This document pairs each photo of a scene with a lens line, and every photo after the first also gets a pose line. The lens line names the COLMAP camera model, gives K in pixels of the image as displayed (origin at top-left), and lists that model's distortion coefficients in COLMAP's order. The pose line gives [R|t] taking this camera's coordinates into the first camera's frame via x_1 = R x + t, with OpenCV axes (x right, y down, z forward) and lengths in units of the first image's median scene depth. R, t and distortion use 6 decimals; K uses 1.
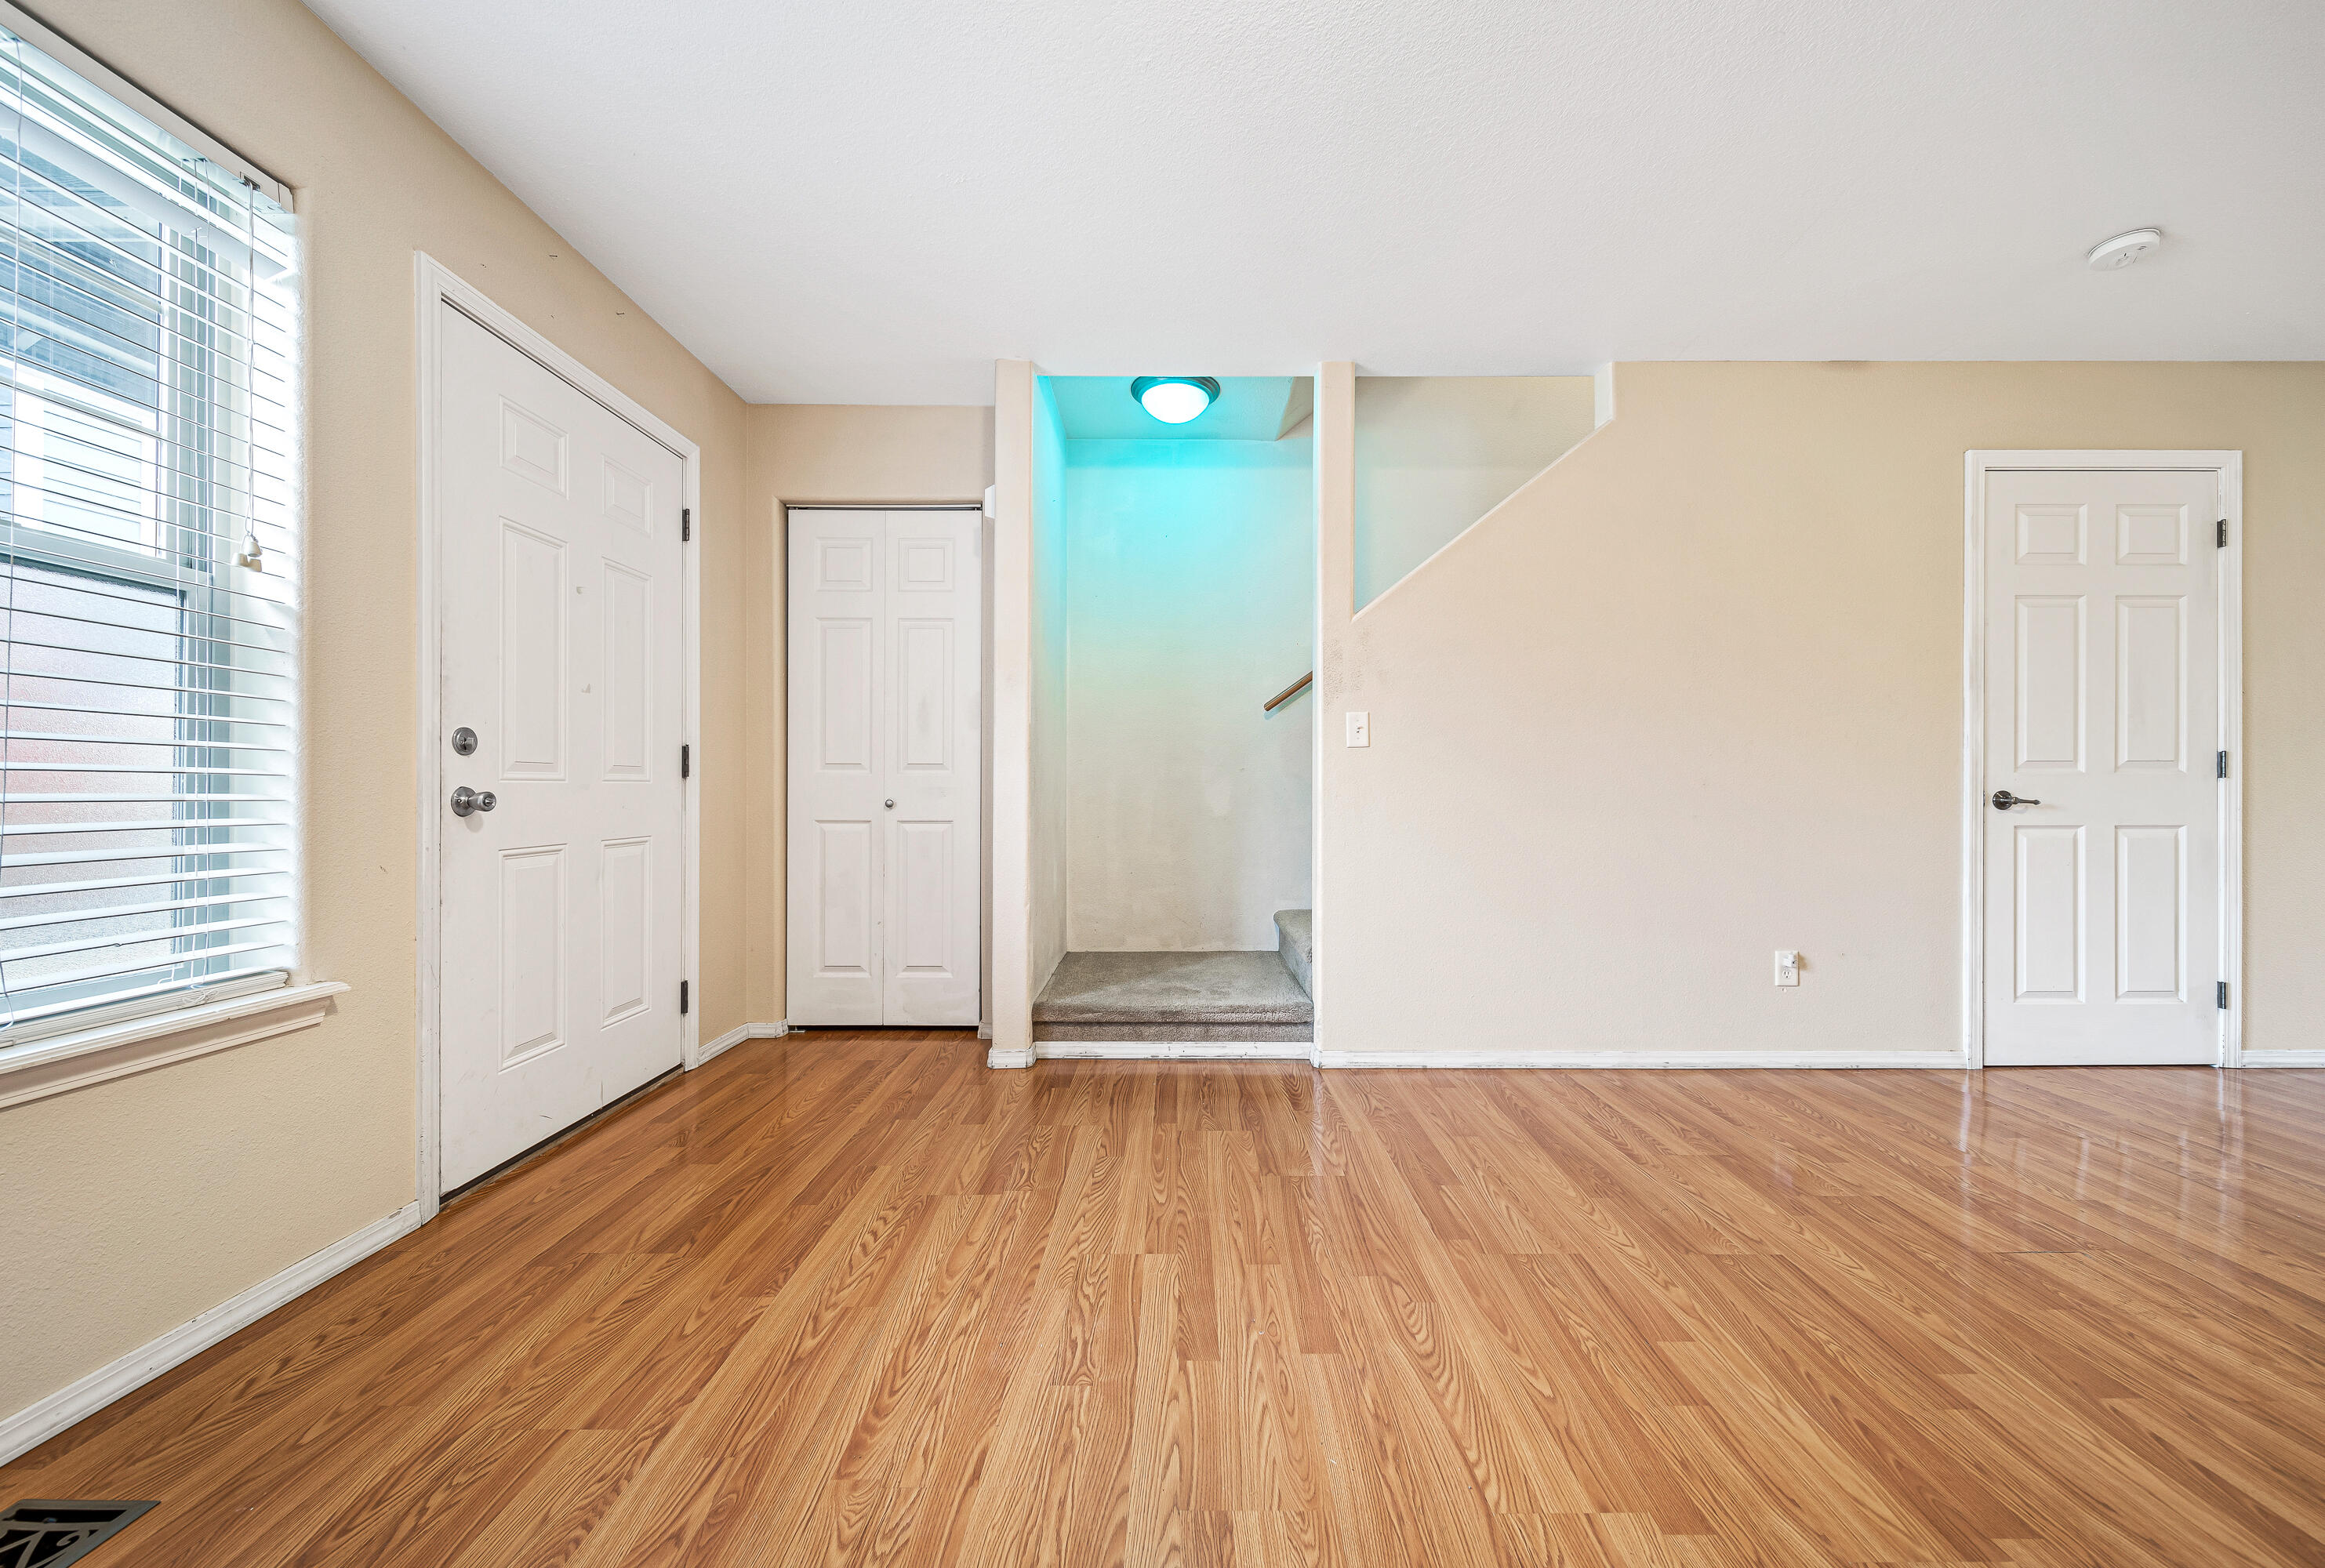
lens RADIAL K [[843.0, 0, 1168.7], [0, 843.0, 786.1], [0, 0, 1]] dist [0.000089, -0.000191]
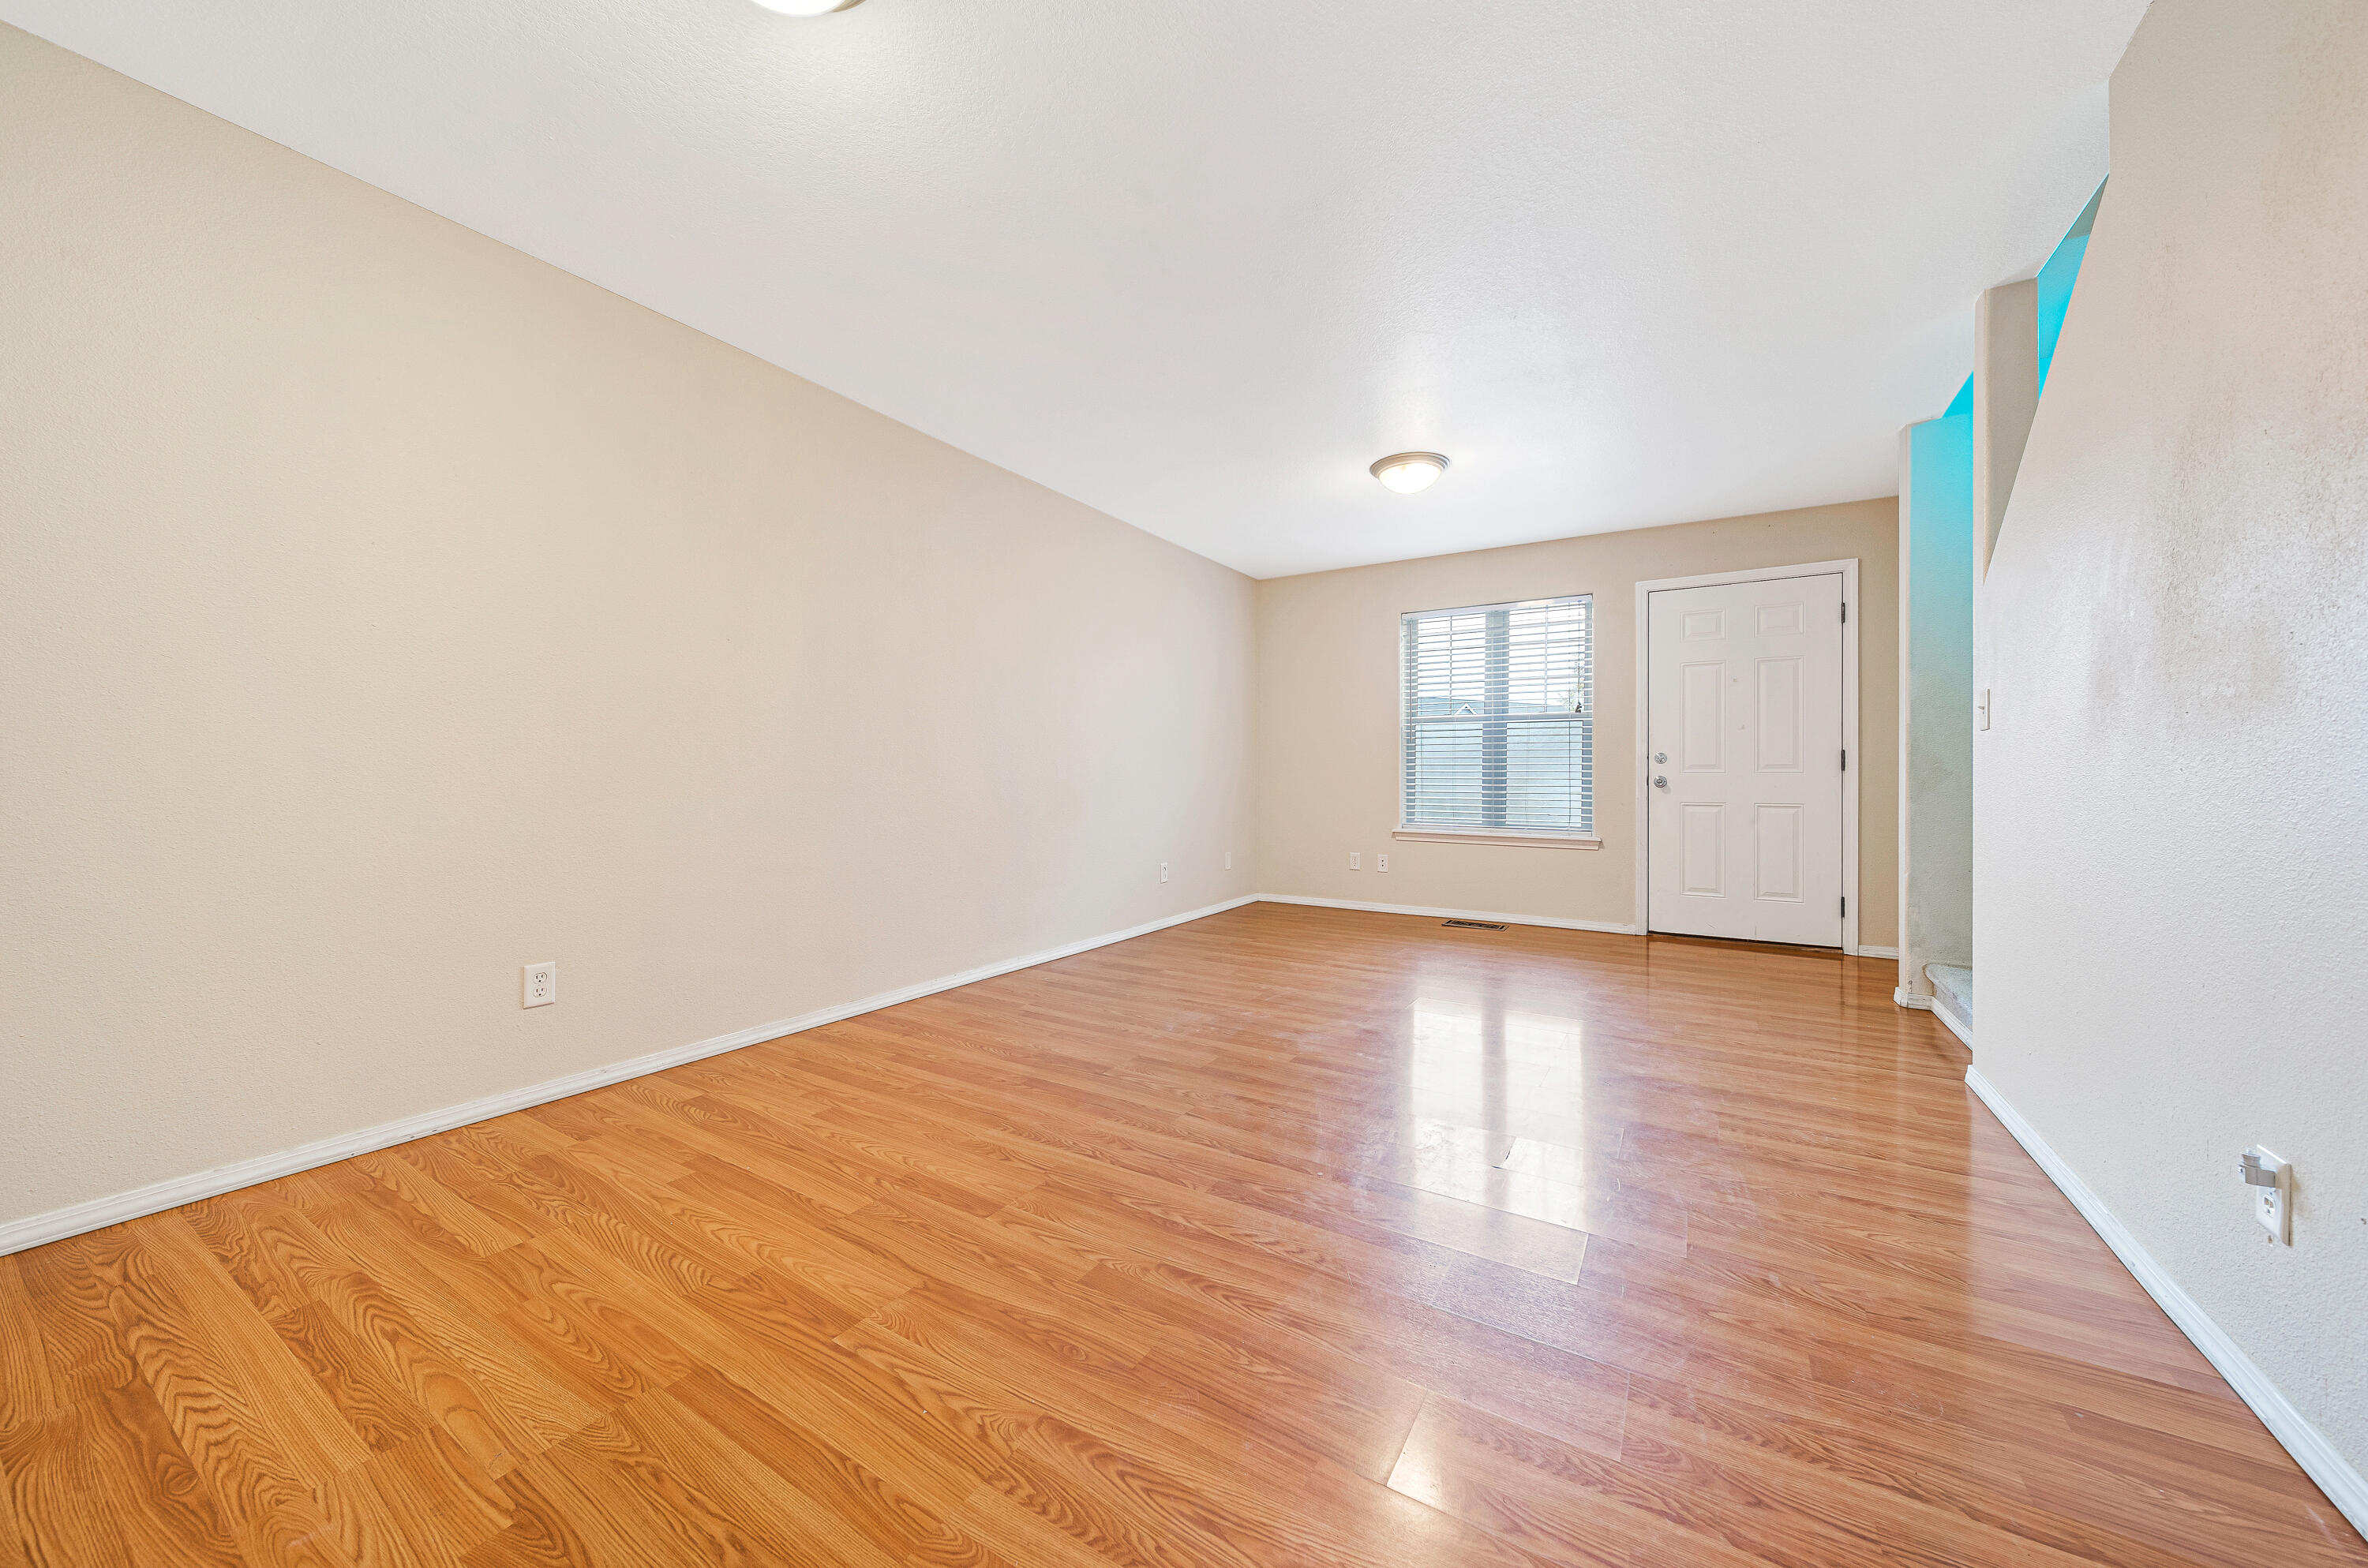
lens RADIAL K [[842.1, 0, 1190.8], [0, 842.1, 785.2], [0, 0, 1]] dist [-0.000212, -0.000980]
pose [[-0.522149, 0.008893, -0.852808, 1.395703], [-0.000312, 0.999944, 0.010618, 0.001463], [0.852854, 0.005811, -0.522117, 0.748065]]
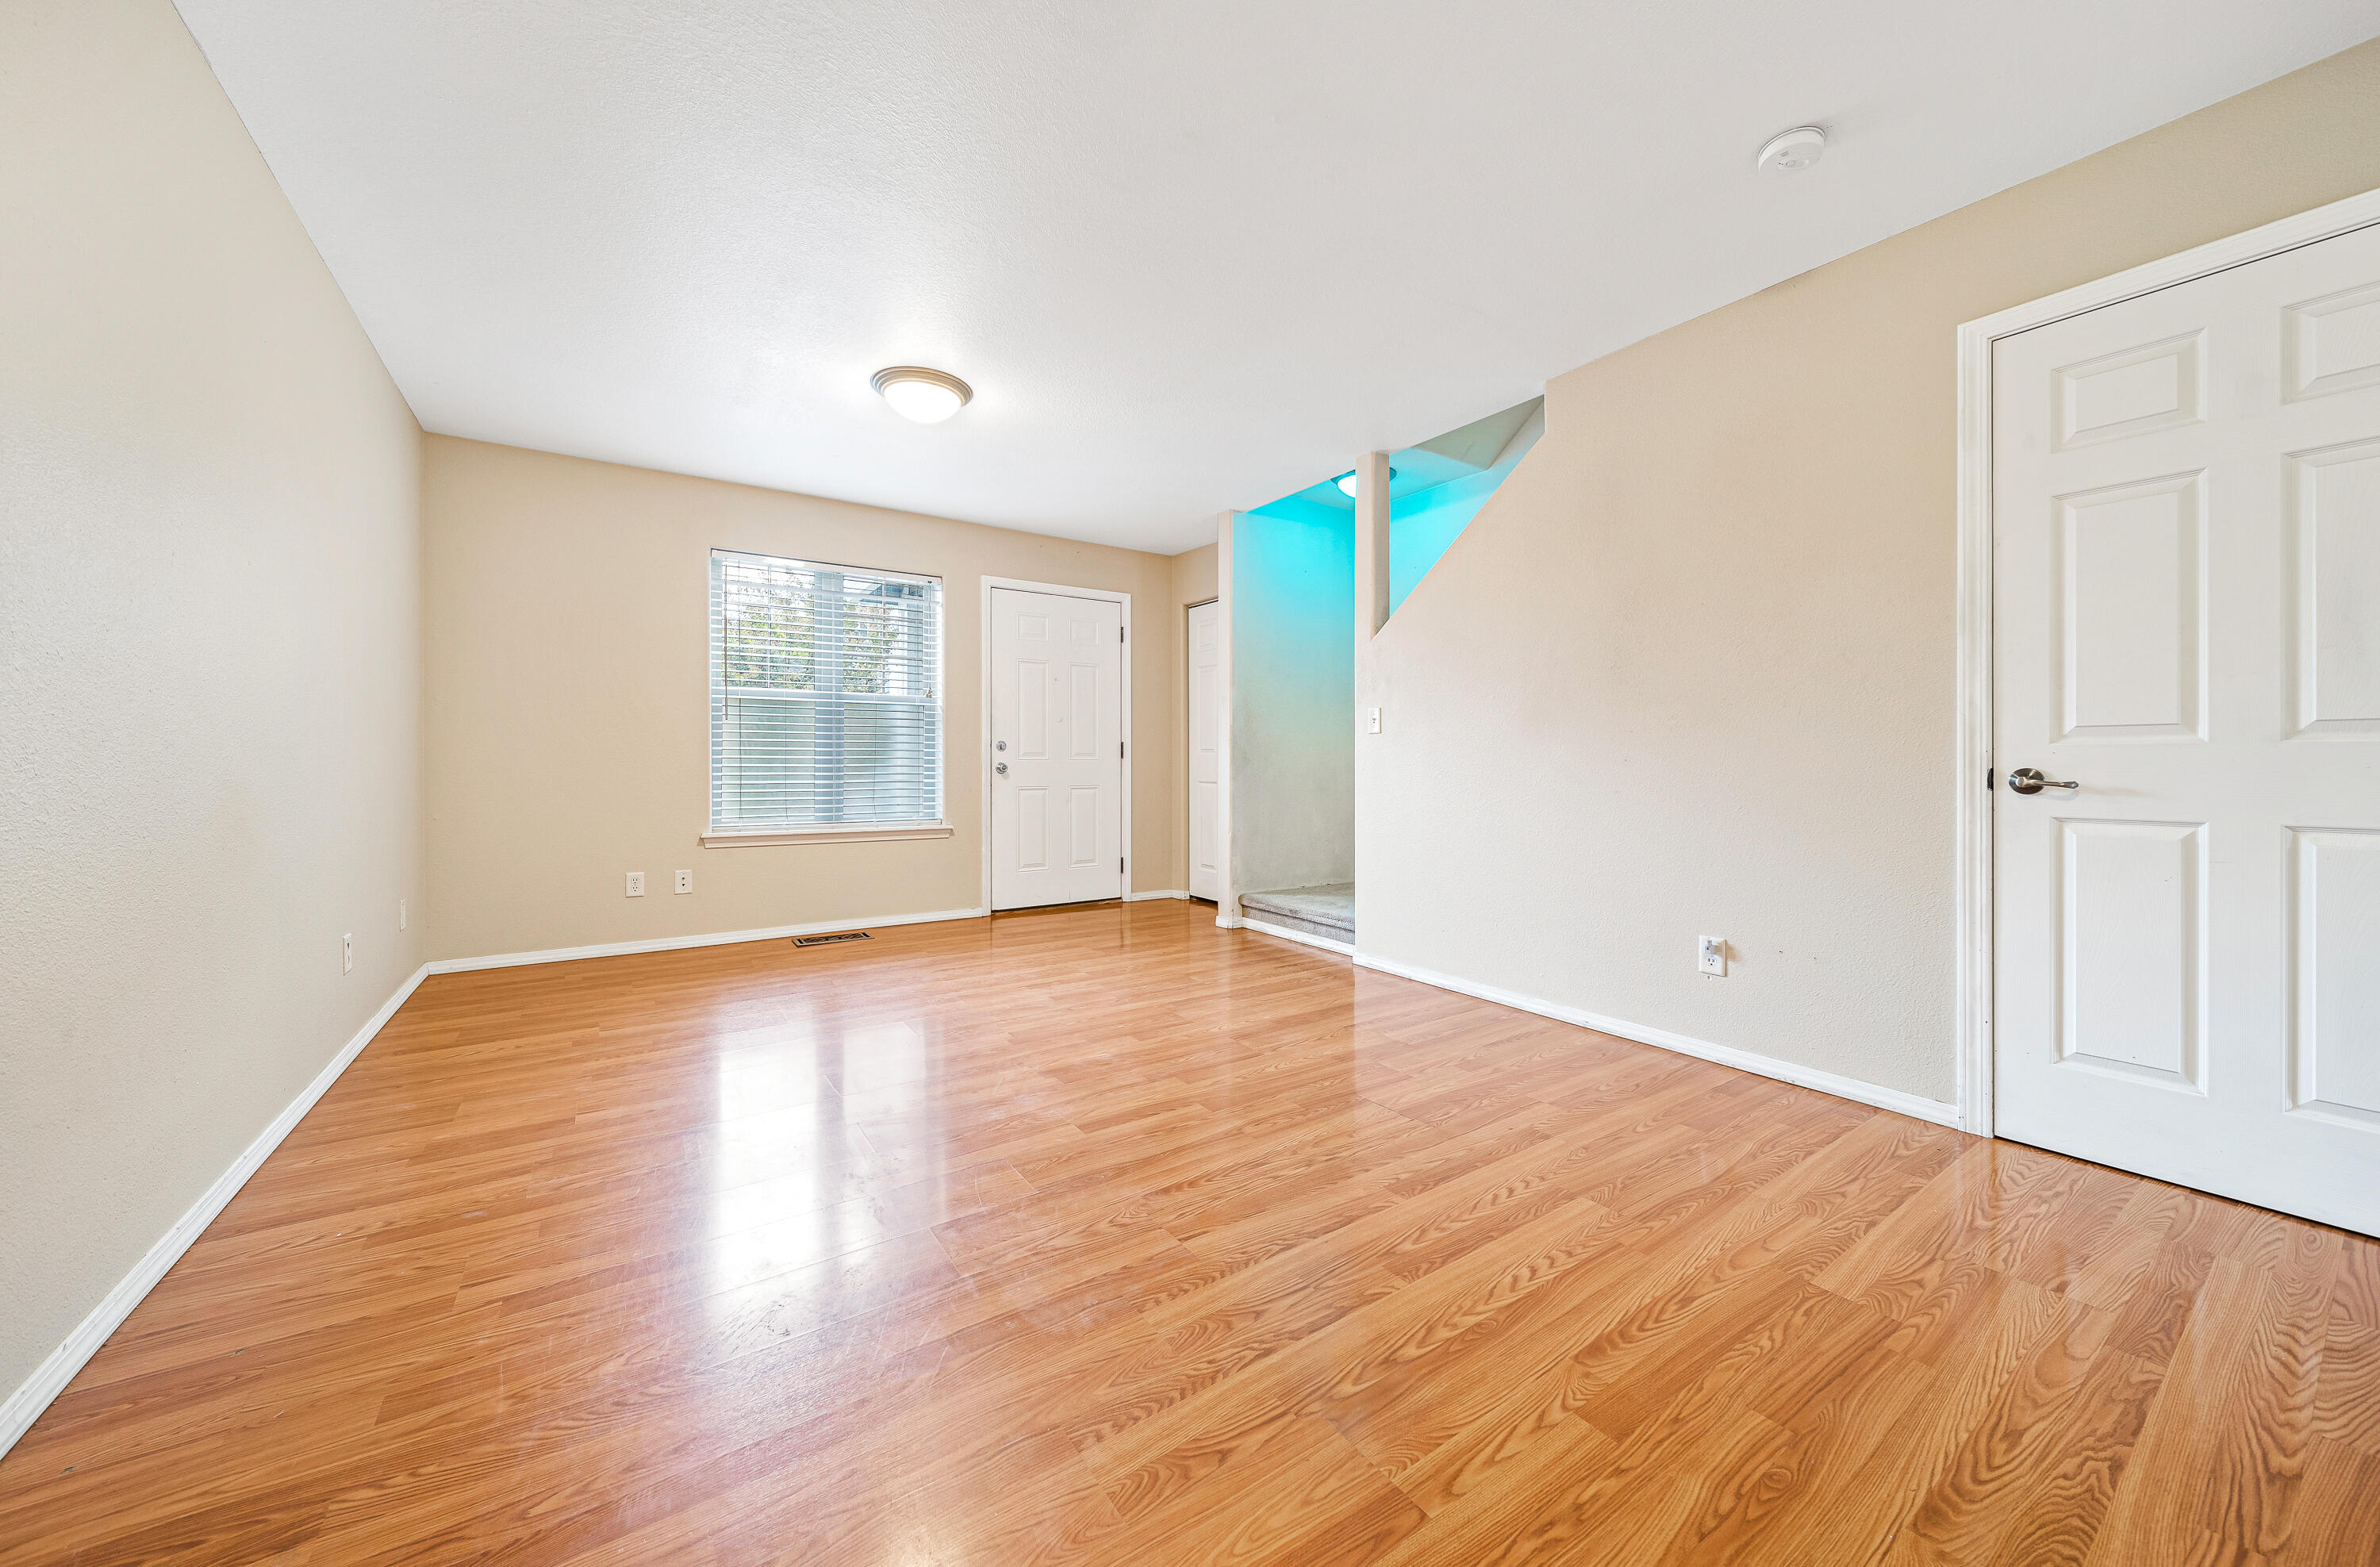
lens RADIAL K [[839.6, 0, 1203.9], [0, 839.6, 792.8], [0, 0, 1]] dist [-0.011379, 0.000313]
pose [[0.566858, 0.028789, -0.823312, 1.176727], [0.000364, 0.999380, 0.035197, 0.000570], [0.823815, -0.020252, 0.566497, 0.004475]]
